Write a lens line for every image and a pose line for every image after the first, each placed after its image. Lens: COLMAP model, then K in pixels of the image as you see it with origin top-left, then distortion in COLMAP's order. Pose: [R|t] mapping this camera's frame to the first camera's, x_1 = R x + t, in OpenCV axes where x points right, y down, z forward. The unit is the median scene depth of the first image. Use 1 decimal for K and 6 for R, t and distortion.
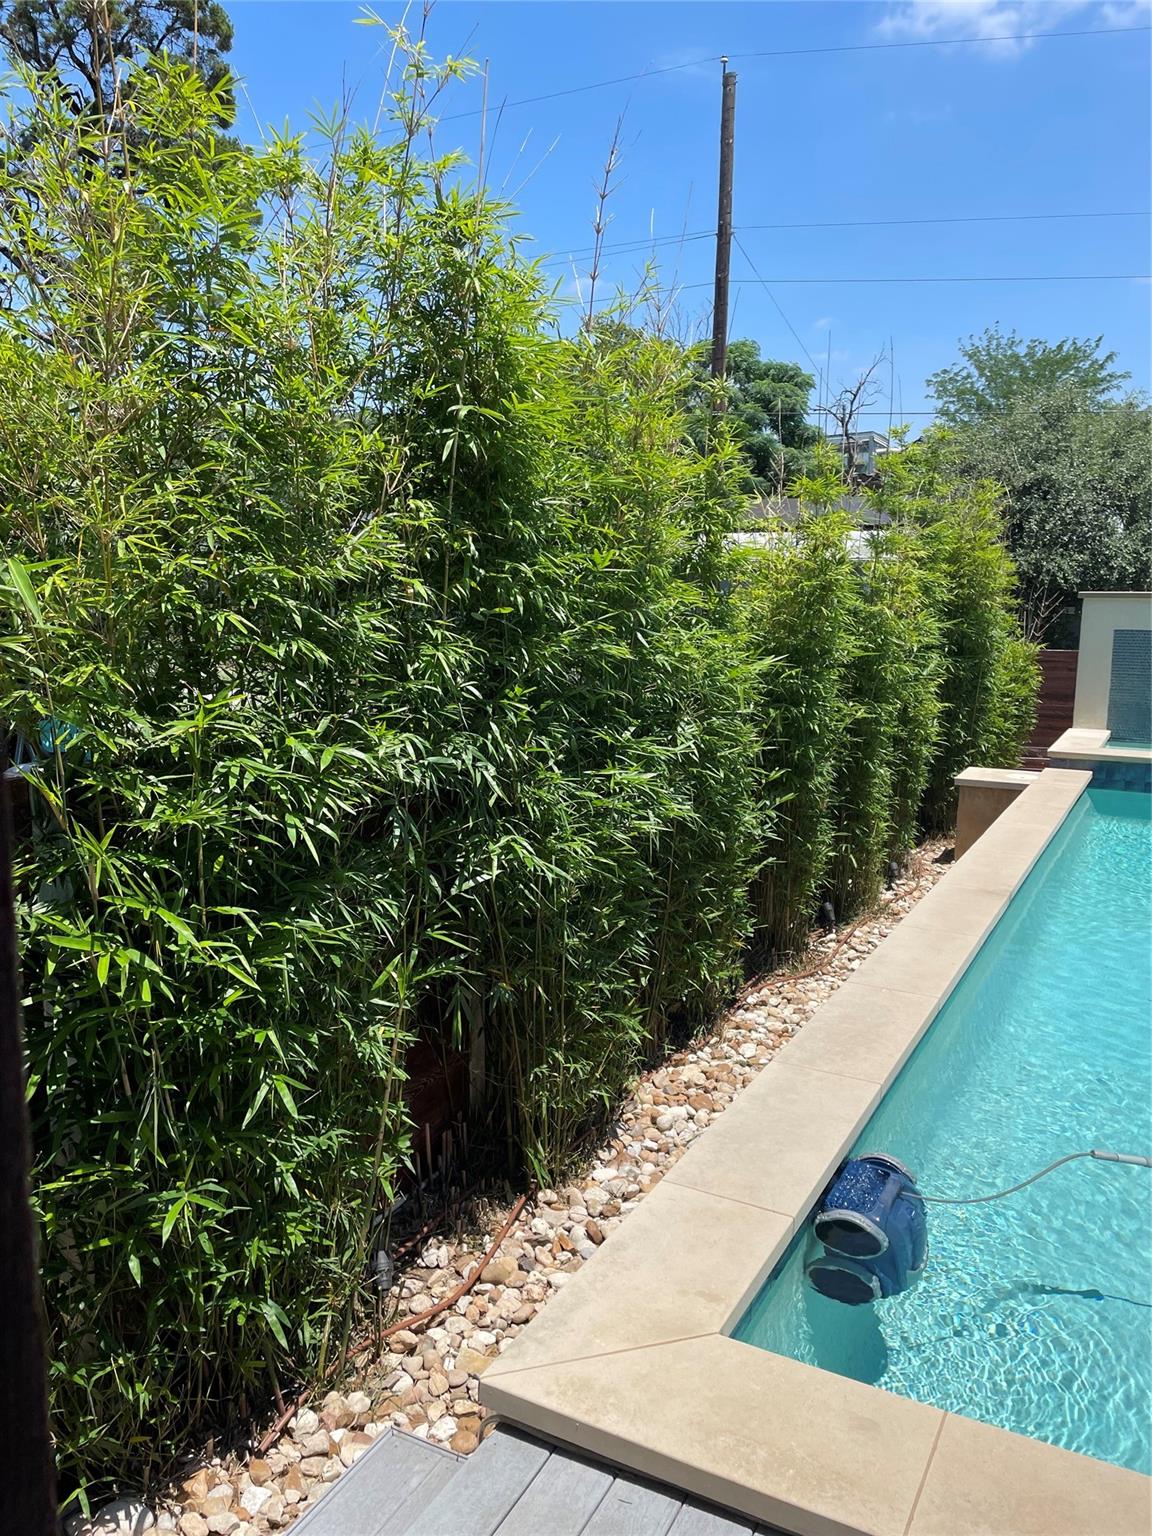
lens RADIAL K [[1160.3, 0, 565.1], [0, 1160.3, 766.3], [0, 0, 1]] dist [0.038597, -0.008049]
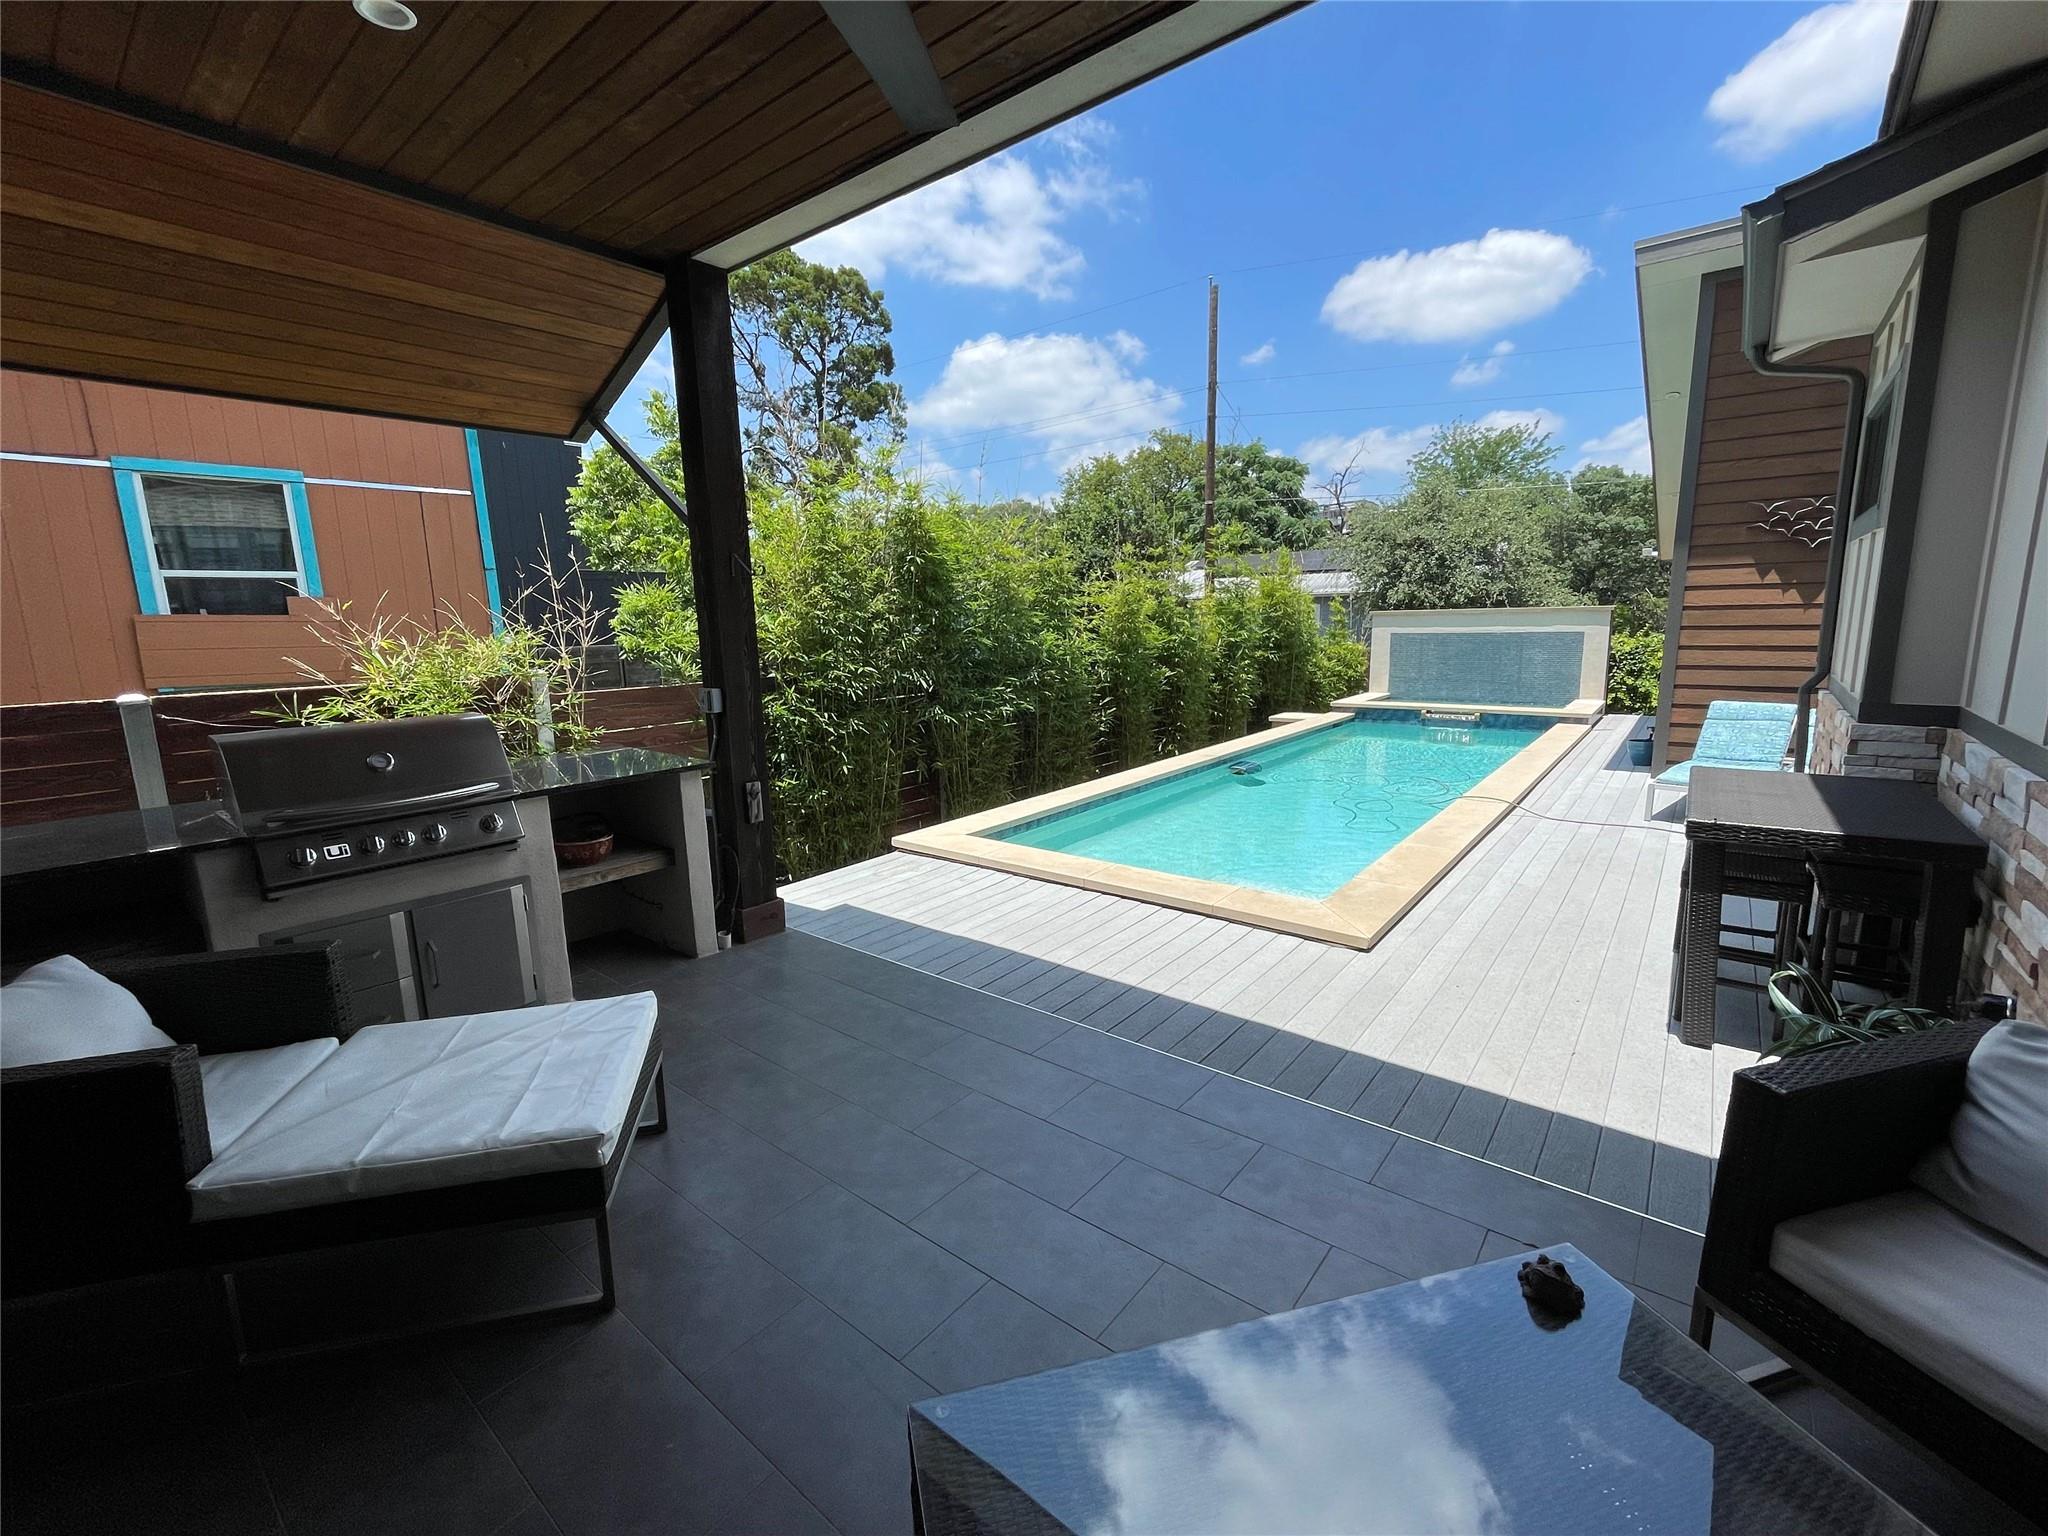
lens RADIAL K [[857.6, 0, 1022.4], [0, 857.6, 765.9], [0, 0, 1]] dist [-0.002297, -0.001001]
pose [[0.984987, -0.000124, -0.172628, 0.360363], [0.002554, 0.999901, 0.013853, 0.124333], [0.172610, -0.014086, 0.984890, -0.706183]]
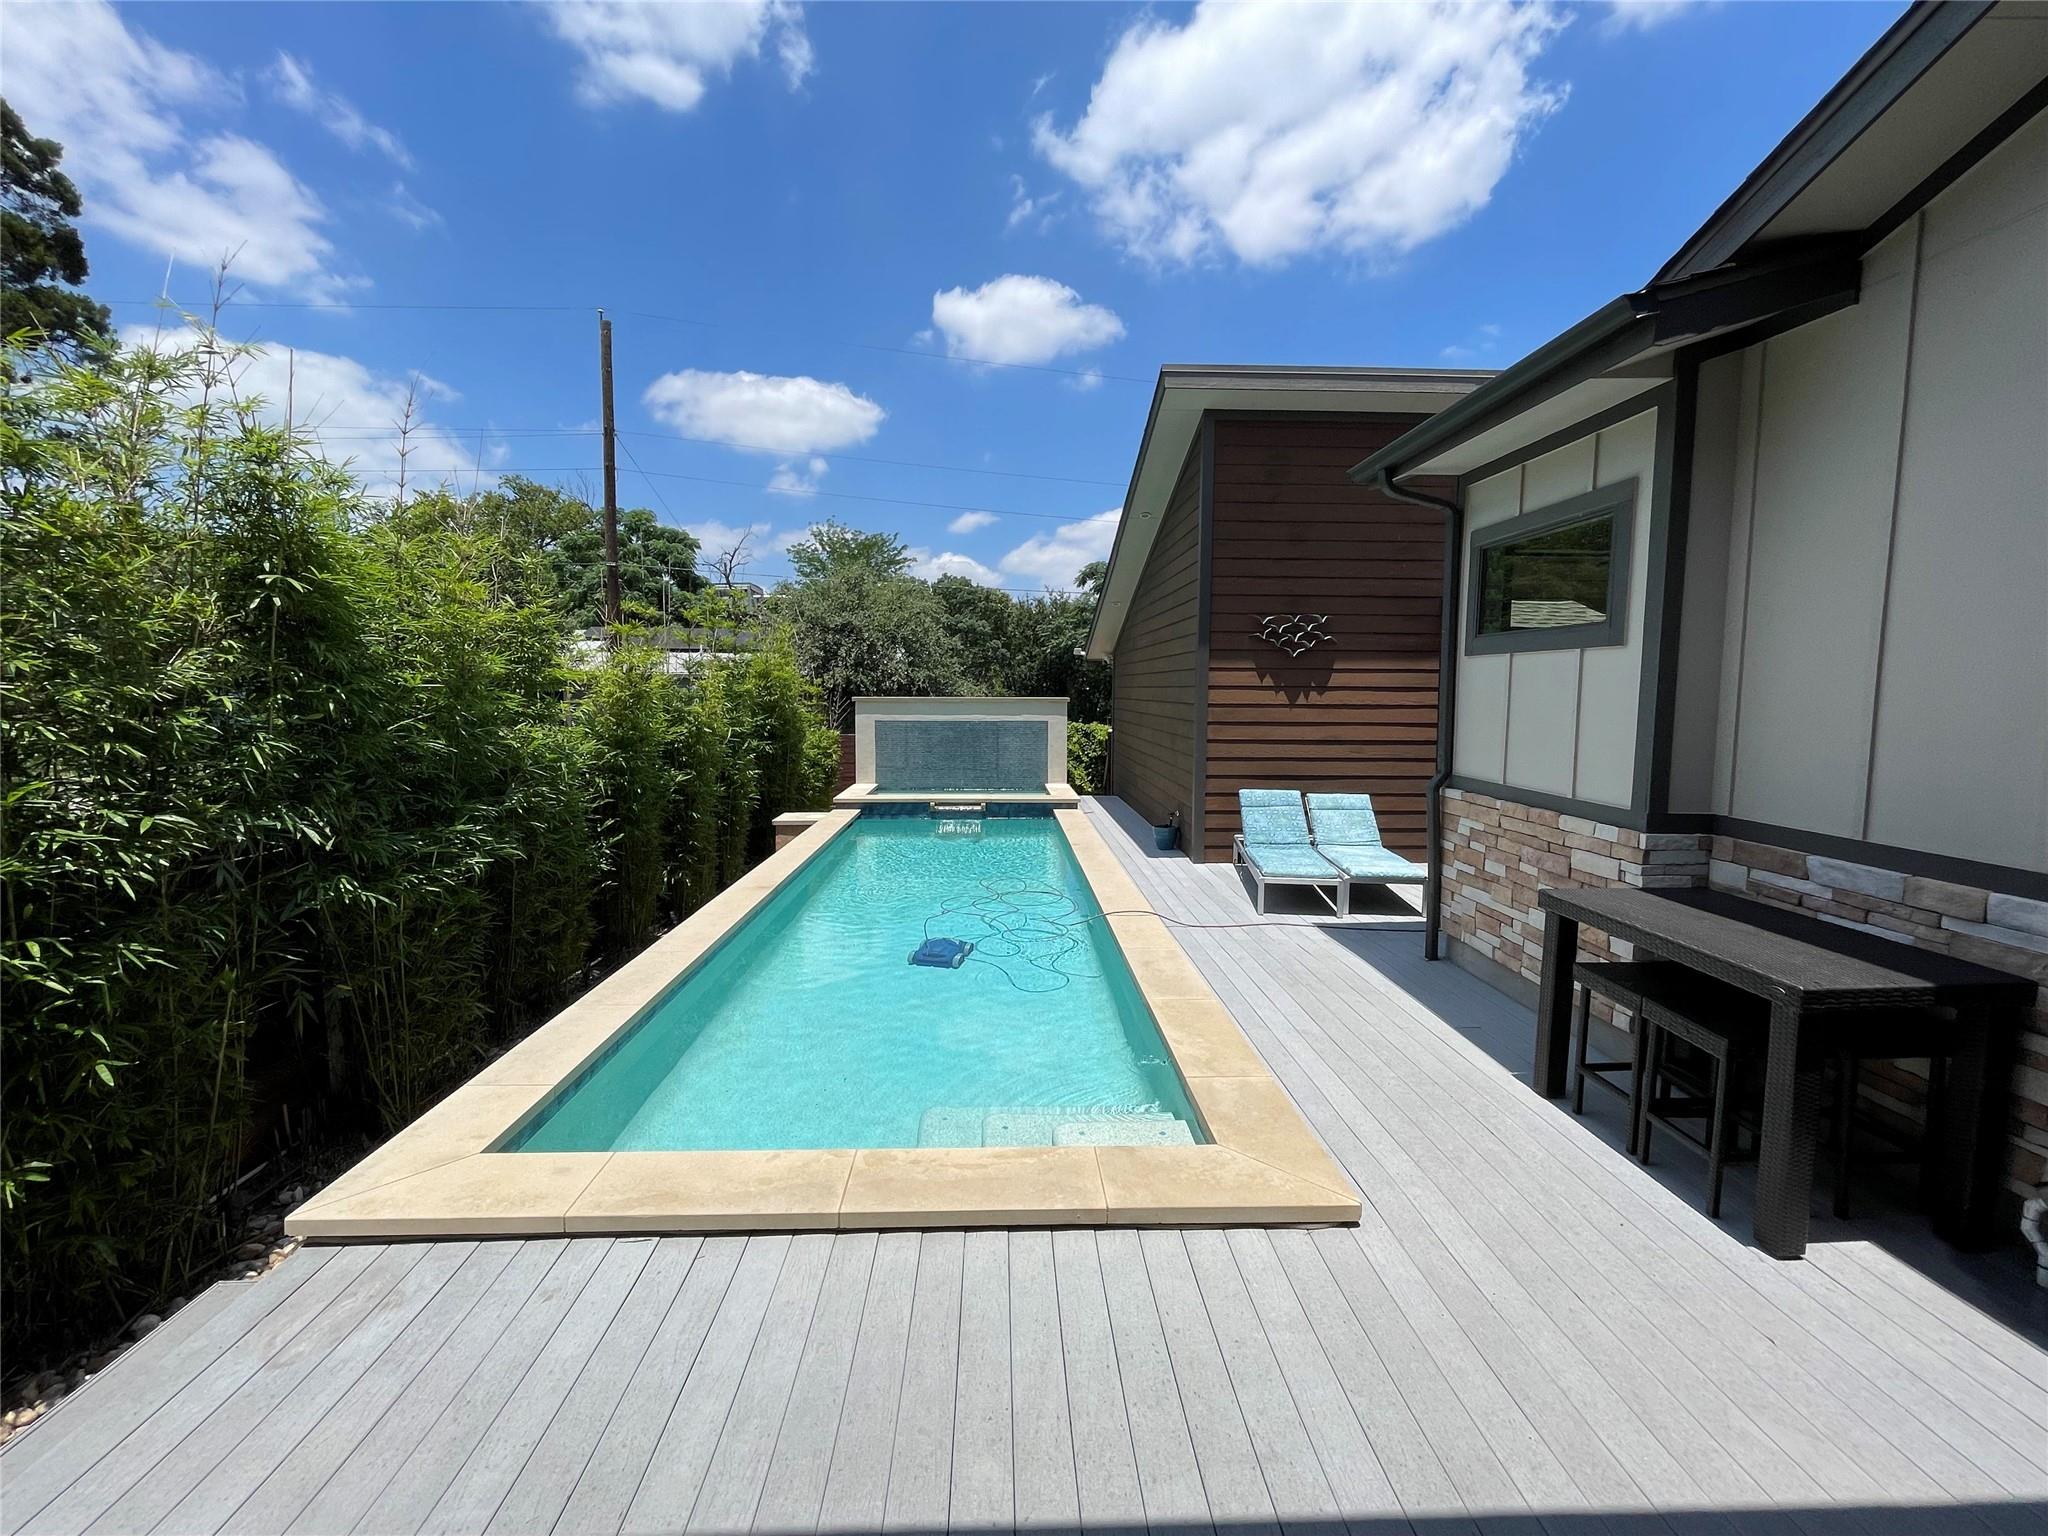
lens RADIAL K [[857.6, 0, 1029.0], [0, 857.6, 767.9], [0, 0, 1]] dist [-0.002297, -0.001001]
pose [[0.855099, -0.047906, 0.516246, 0.095914], [0.081736, 0.995727, -0.042986, 0.030677], [-0.511981, 0.078953, 0.855361, -0.226970]]
